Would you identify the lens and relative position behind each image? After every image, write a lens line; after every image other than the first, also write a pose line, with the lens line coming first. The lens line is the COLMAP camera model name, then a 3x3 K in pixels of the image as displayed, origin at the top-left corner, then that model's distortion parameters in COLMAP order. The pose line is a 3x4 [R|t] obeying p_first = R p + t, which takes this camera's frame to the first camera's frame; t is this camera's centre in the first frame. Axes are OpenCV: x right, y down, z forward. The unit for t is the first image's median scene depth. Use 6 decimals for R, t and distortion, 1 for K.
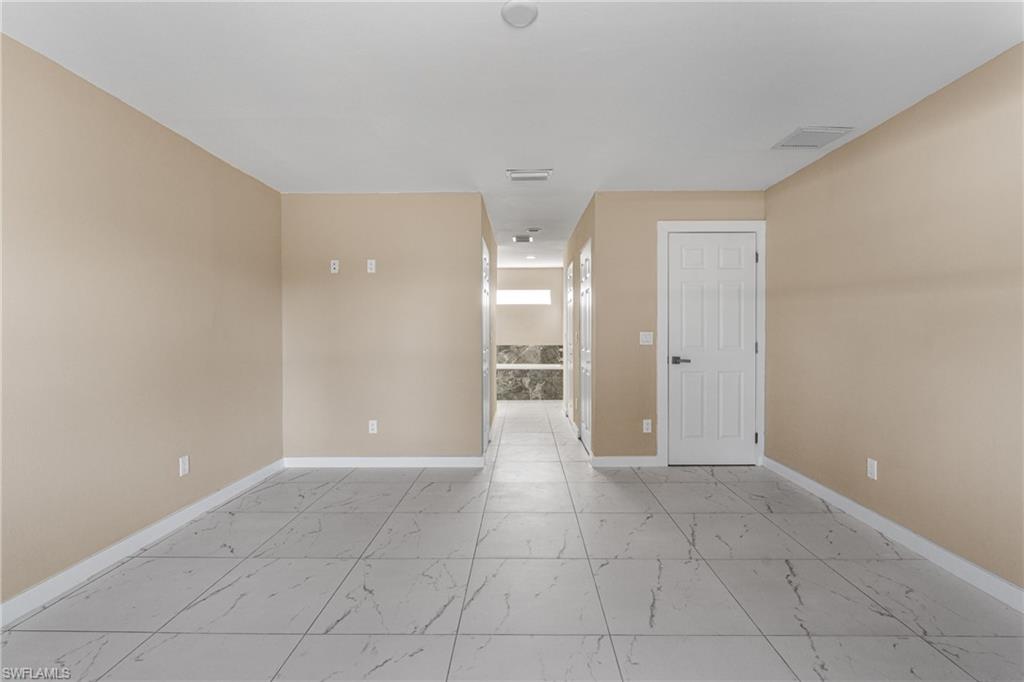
lens RADIAL K [[458.4, 0, 515.4], [0, 458.4, 334.0], [0, 0, 1]] dist [-0.002015, 0.000629]
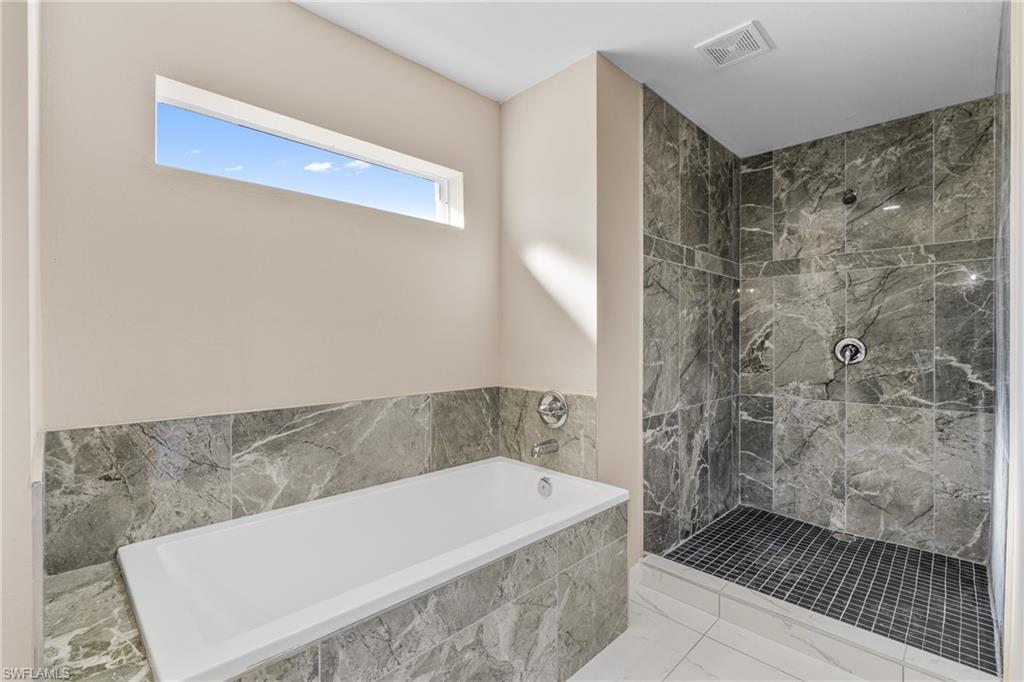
lens RADIAL K [[458.4, 0, 515.4], [0, 458.4, 334.0], [0, 0, 1]] dist [-0.002015, 0.000629]
pose [[0.690260, 0.001938, 0.723559, -0.096249], [0.002791, 0.999982, -0.005340, -0.005373], [-0.723556, 0.005706, 0.690242, 0.877131]]
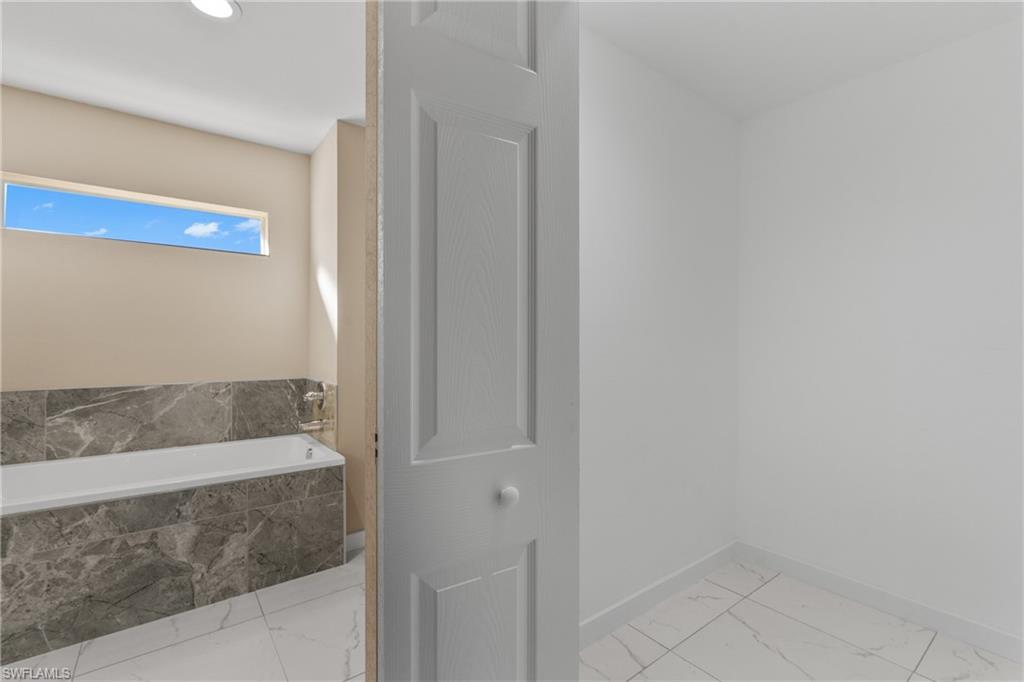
lens RADIAL K [[458.4, 0, 515.4], [0, 458.4, 334.0], [0, 0, 1]] dist [-0.002015, 0.000629]
pose [[0.779640, 0.008414, 0.626171, 0.009556], [-0.001808, 0.999936, -0.011185, -0.005531], [-0.626225, 0.007588, 0.779606, 0.689492]]
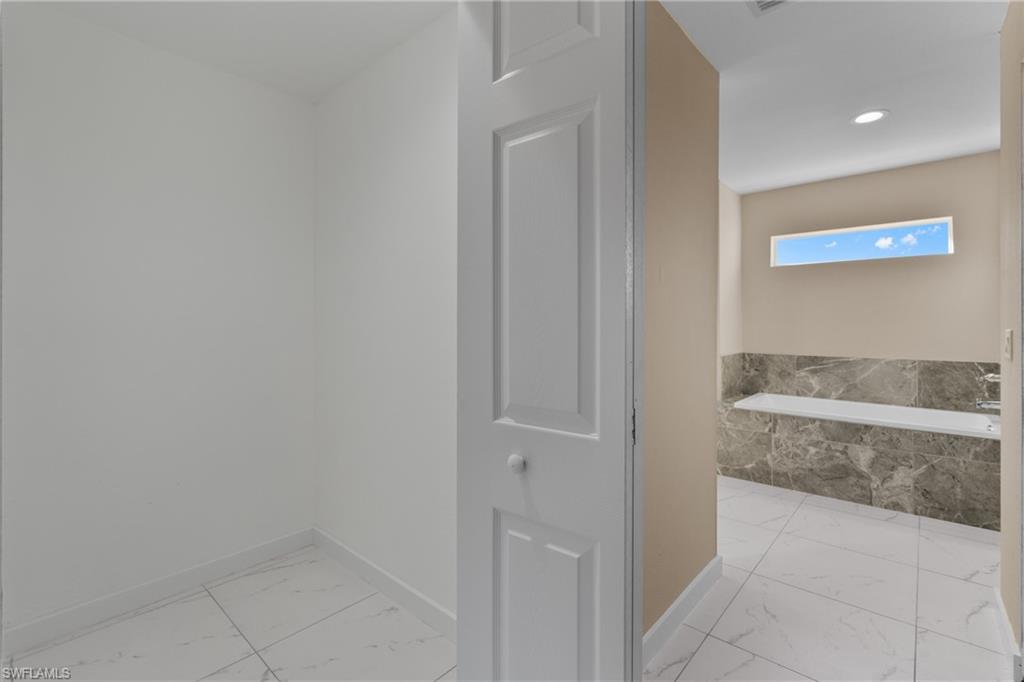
lens RADIAL K [[458.4, 0, 515.4], [0, 458.4, 334.0], [0, 0, 1]] dist [-0.002015, 0.000629]
pose [[0.759900, 0.010112, -0.649962, 0.051580], [0.000149, 0.999876, 0.015730, -0.004195], [0.650040, -0.012050, 0.759804, 0.521126]]
